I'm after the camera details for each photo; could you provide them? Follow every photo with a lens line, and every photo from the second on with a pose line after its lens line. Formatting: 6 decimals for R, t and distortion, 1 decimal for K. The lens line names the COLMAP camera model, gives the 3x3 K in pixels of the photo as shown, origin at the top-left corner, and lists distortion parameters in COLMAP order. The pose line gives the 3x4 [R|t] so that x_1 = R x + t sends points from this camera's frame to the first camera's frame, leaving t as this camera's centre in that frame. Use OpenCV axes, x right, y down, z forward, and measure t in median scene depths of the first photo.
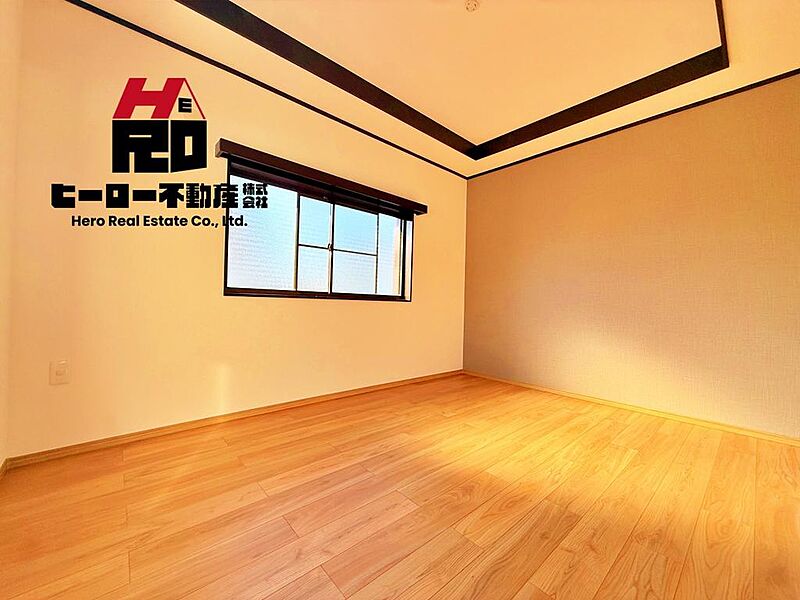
lens RADIAL K [[318.3, 0, 397.3], [0, 318.3, 299.8], [0, 0, 1]] dist [0.000031, 0.000098]
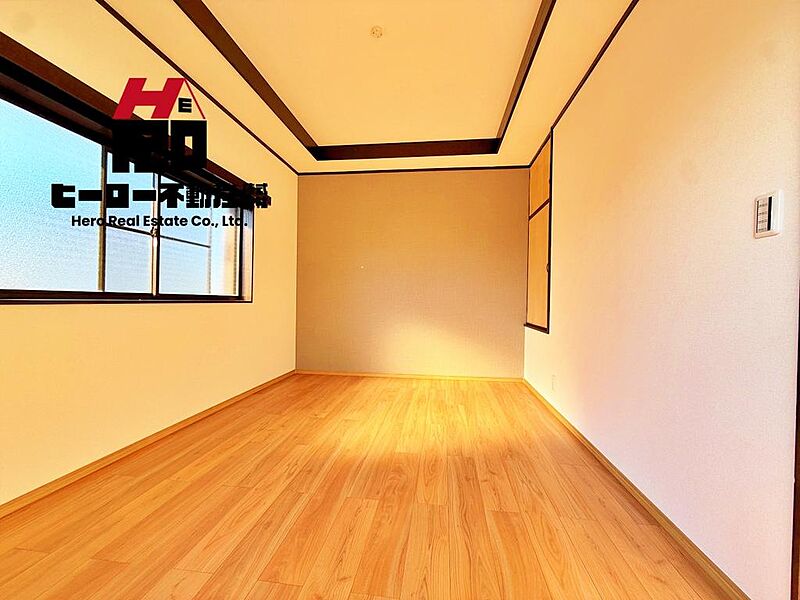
lens RADIAL K [[320.3, 0, 399.0], [0, 320.3, 299.5], [0, 0, 1]] dist [0.001207, 0.000146]
pose [[0.754505, -0.015887, 0.656103, -0.343462], [0.001257, 0.999740, 0.022764, -0.032745], [-0.656294, -0.016351, 0.754328, 0.085588]]
